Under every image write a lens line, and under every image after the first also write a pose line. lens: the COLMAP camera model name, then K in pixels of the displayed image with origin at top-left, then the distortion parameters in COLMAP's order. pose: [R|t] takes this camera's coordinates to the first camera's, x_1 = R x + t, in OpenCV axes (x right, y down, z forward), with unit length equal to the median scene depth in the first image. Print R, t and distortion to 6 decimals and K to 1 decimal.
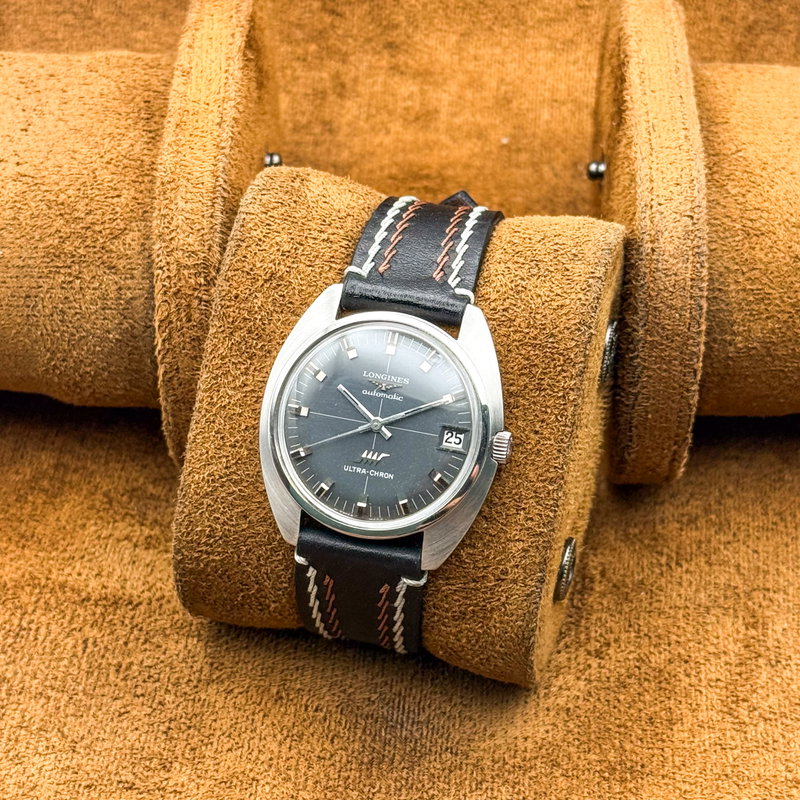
lens RADIAL K [[1983.0, 0, 400.0], [0, 1983.0, 400.0], [0, 0, 1]] dist [0.274415, 0.229560]
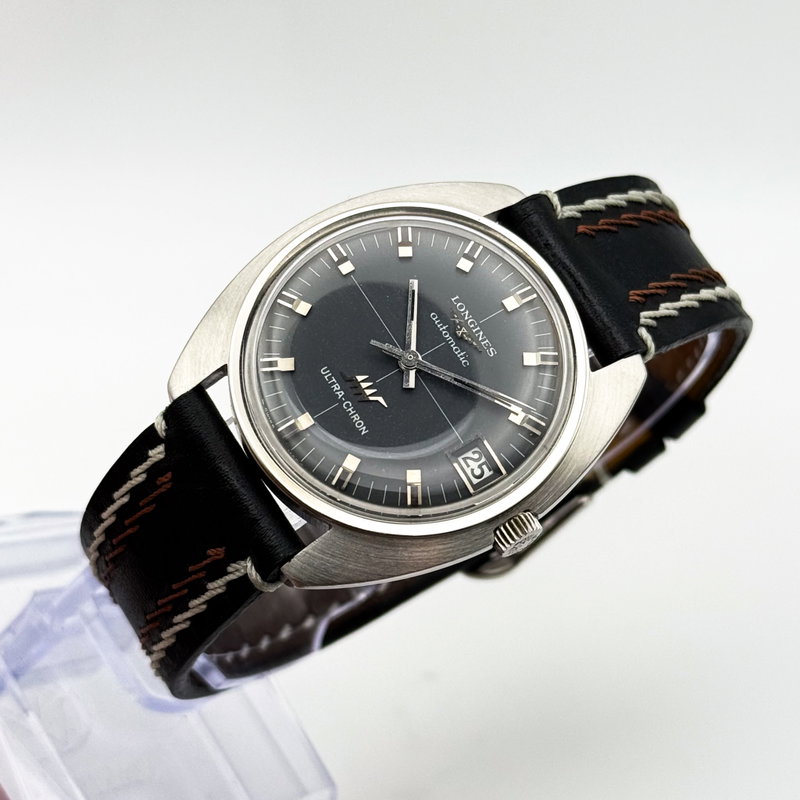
lens RADIAL K [[1983.0, 0, 400.0], [0, 1983.0, 400.0], [0, 0, 1]] dist [0.274415, 0.229560]
pose [[0.666425, 0.741896, -0.073944, 0.041961], [-0.741421, 0.648996, -0.170586, 0.129999], [-0.078568, 0.168506, 0.982564, 0.382309]]
